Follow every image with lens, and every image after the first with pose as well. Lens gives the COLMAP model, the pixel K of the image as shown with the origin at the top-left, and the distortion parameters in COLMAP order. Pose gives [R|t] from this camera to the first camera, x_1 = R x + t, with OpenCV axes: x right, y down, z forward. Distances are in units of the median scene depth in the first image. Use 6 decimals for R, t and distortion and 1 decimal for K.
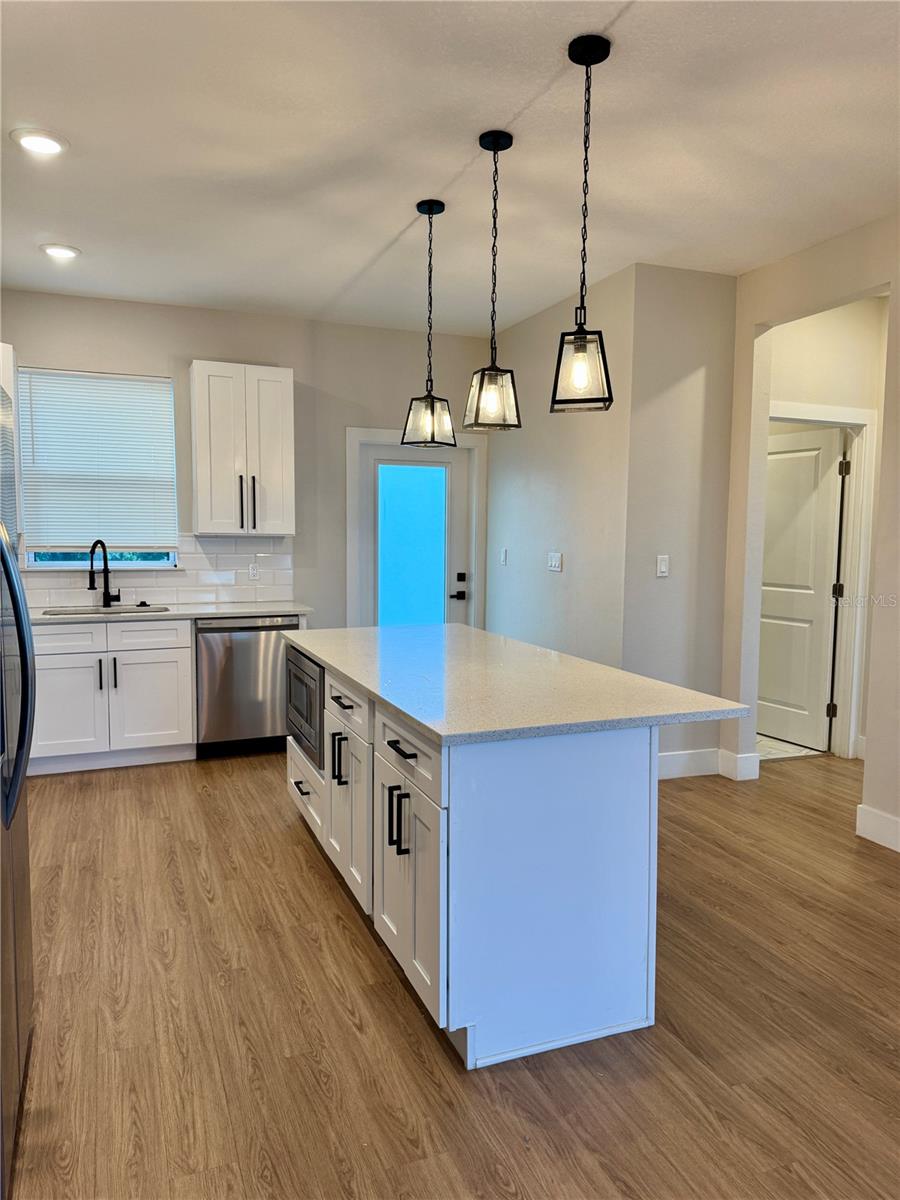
lens RADIAL K [[851.5, 0, 451.9], [0, 851.5, 619.5], [0, 0, 1]] dist [-0.000408, -0.003460]
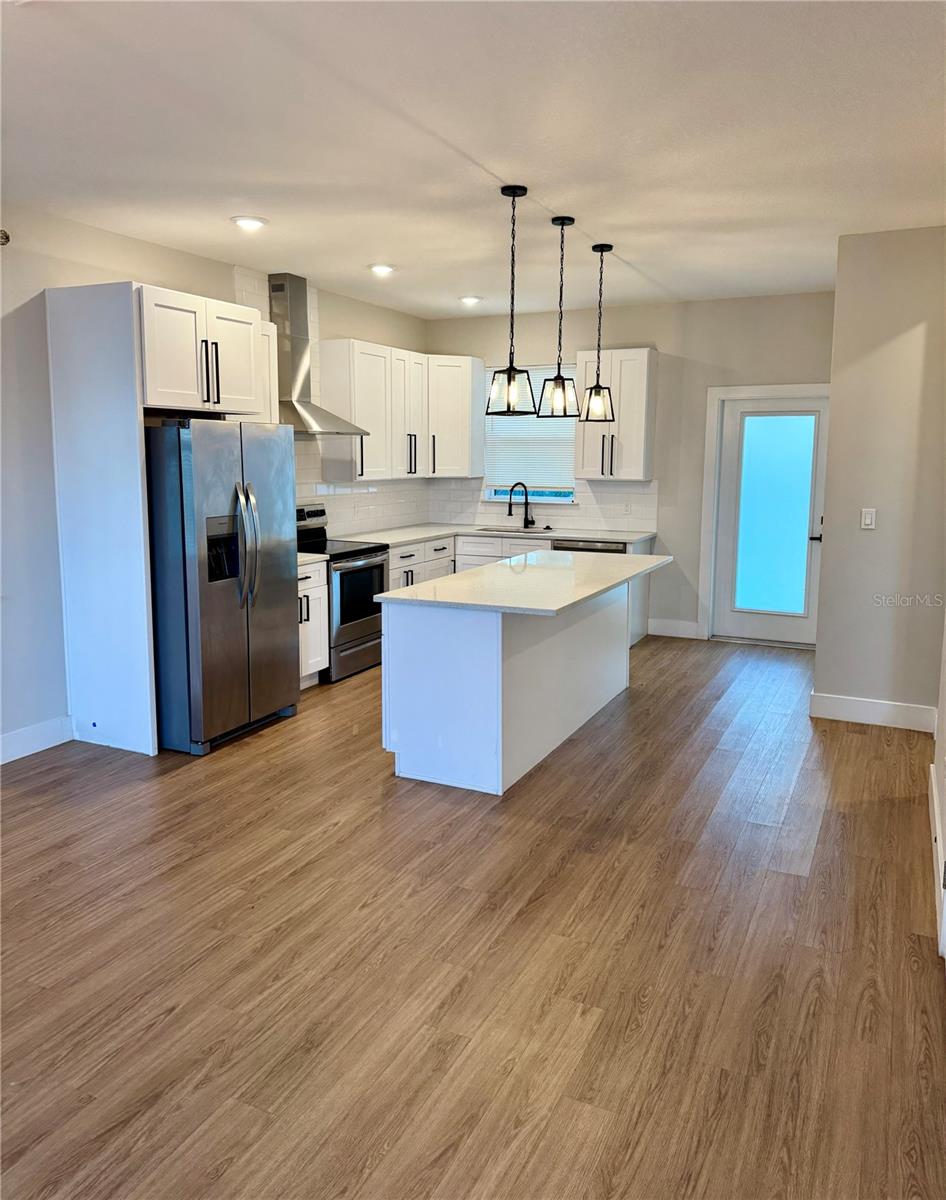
lens RADIAL K [[893.8, 0, 466.8], [0, 893.8, 582.9], [0, 0, 1]] dist [0.058862, 0.001261]
pose [[0.671872, 0.104295, -0.733288, 0.679782], [-0.076701, 0.994511, 0.071172, -0.023512], [0.736685, 0.008425, 0.676183, -0.104858]]
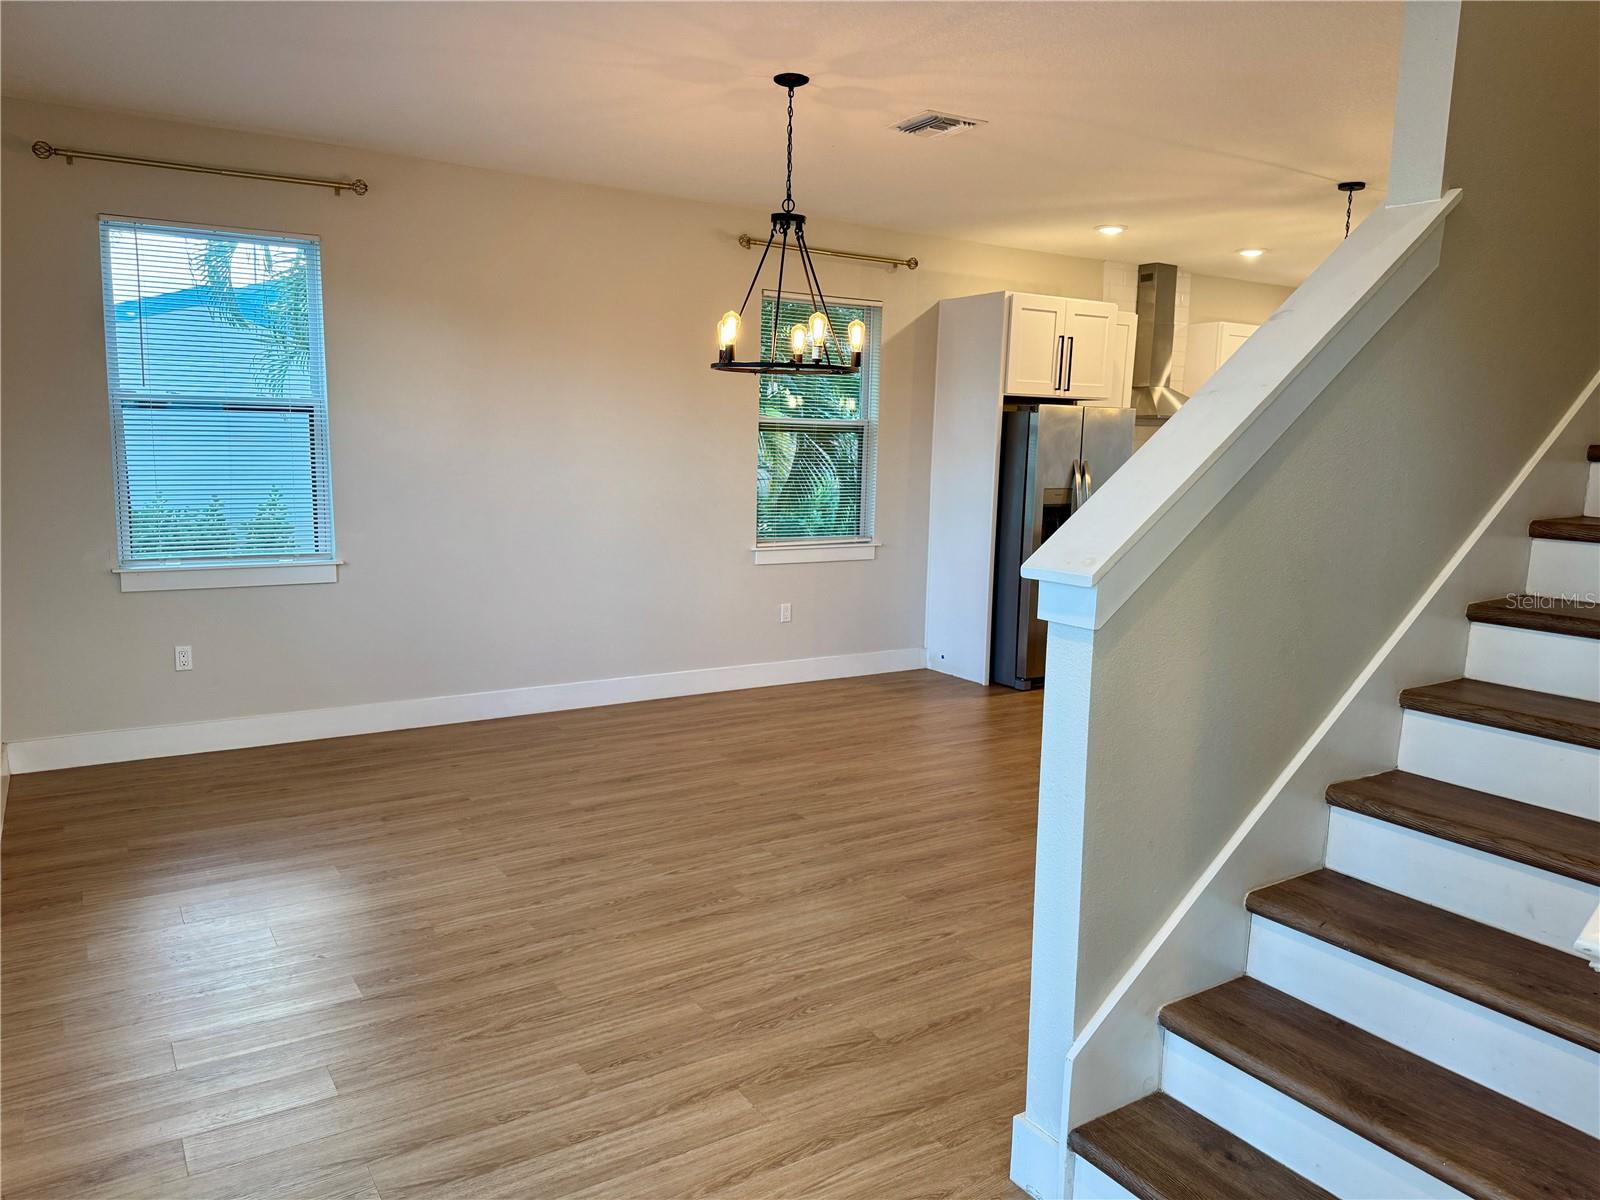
lens RADIAL K [[1121.9, 0, 800.0], [0, 1121.9, 600.0], [0, 0, 1]] dist [0.001771, -0.000646]
pose [[0.190708, 0.131502, -0.972799, 1.087080], [-0.115130, 0.987144, 0.110871, 0.012737], [0.974872, 0.090854, 0.203396, -0.225846]]
